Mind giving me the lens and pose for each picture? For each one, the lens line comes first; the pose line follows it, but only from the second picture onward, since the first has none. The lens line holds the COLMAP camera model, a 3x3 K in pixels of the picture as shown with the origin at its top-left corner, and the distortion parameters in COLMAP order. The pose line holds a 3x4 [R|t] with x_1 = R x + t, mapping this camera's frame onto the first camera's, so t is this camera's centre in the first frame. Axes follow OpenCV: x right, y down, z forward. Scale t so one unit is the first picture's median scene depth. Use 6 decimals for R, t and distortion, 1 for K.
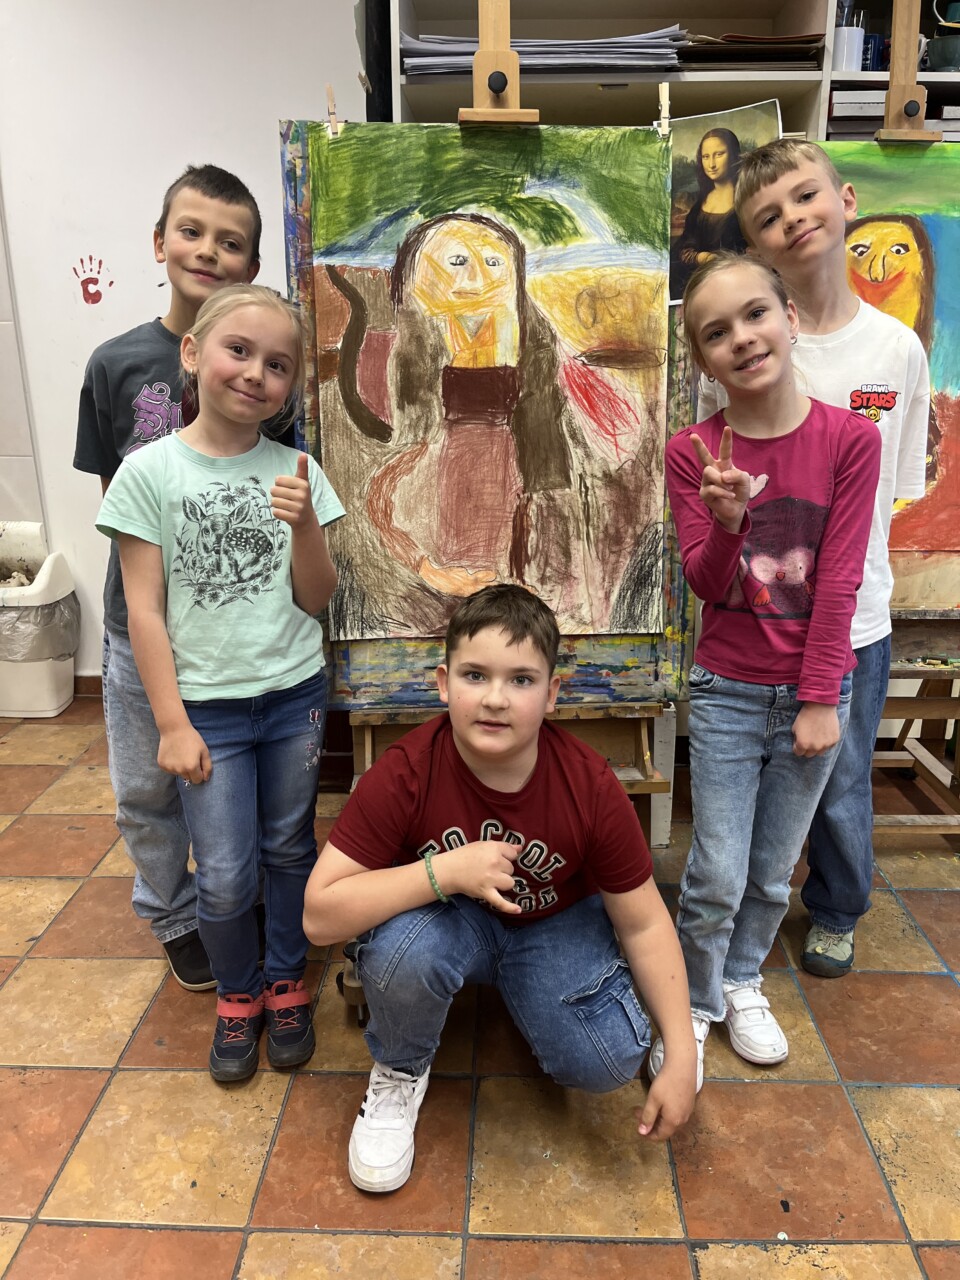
lens RADIAL K [[972.8, 0, 474.7], [0, 972.8, 641.7], [0, 0, 1]] dist [0.050908, -0.070061]
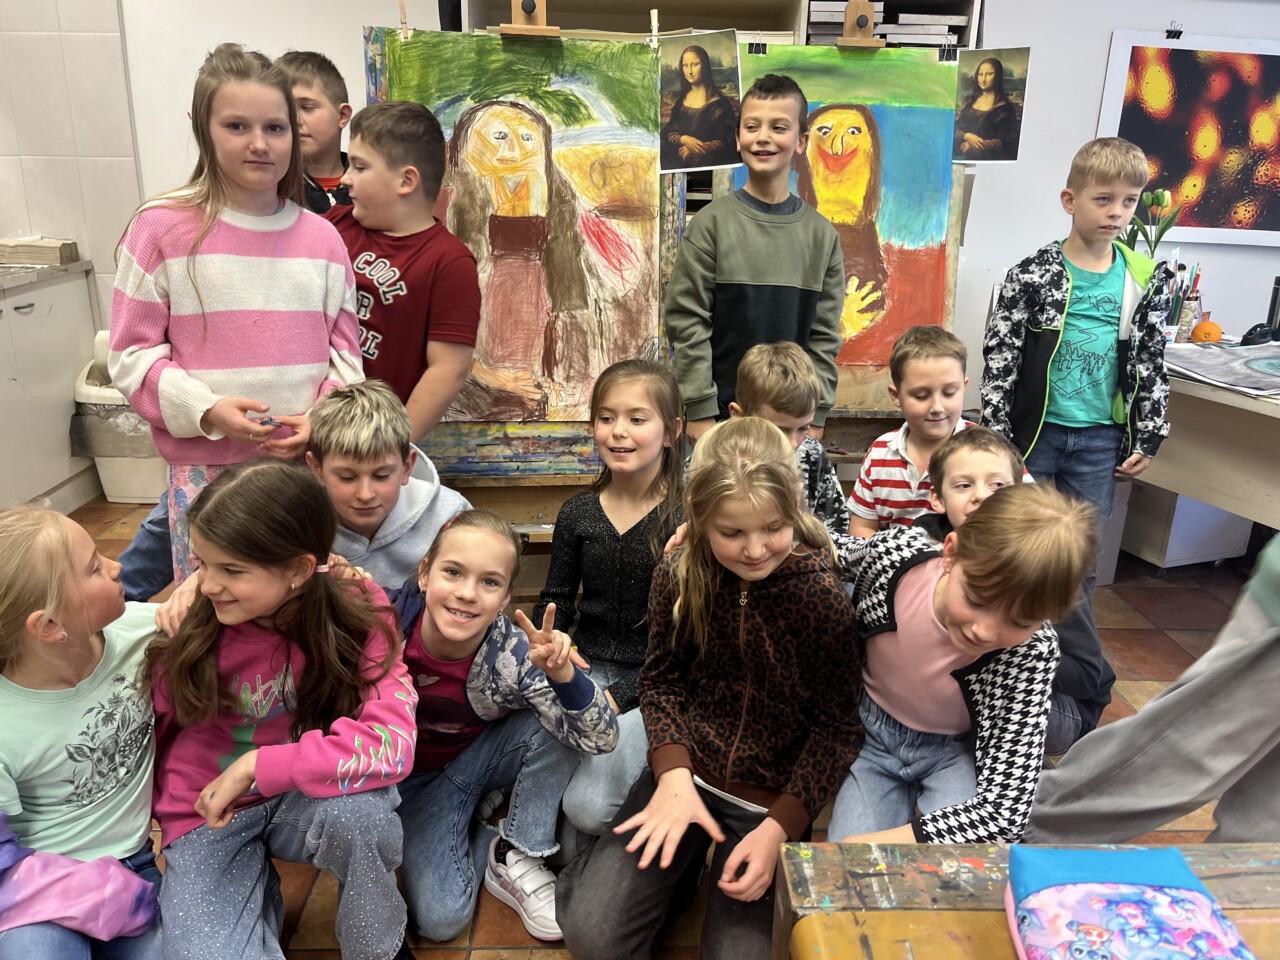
lens RADIAL K [[972.8, 0, 650.0], [0, 972.8, 476.5], [0, 0, 1]] dist [0.050908, -0.070061]
pose [[0.997414, 0.007200, 0.071508, 0.088453], [-0.007722, 0.999946, 0.007023, 0.058598], [-0.071453, -0.007557, 0.997415, -0.323365]]
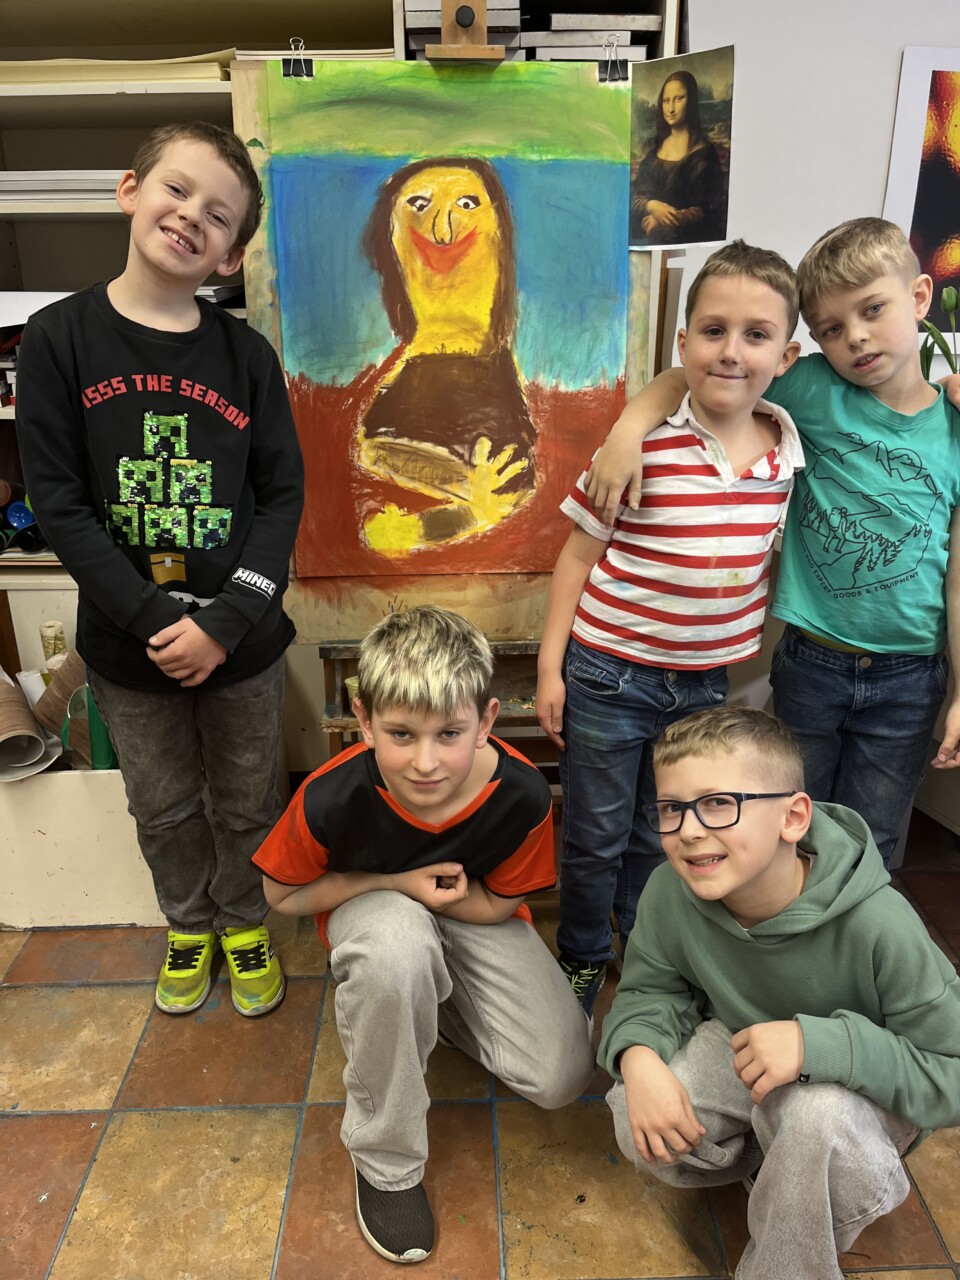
lens RADIAL K [[972.8, 0, 472.1], [0, 972.8, 647.0], [0, 0, 1]] dist [0.050908, -0.070061]
pose [[0.997939, -0.025943, 0.058689, 0.449296], [0.021938, 0.997452, 0.067881, -0.107773], [-0.060300, -0.066454, 0.995966, 0.209219]]
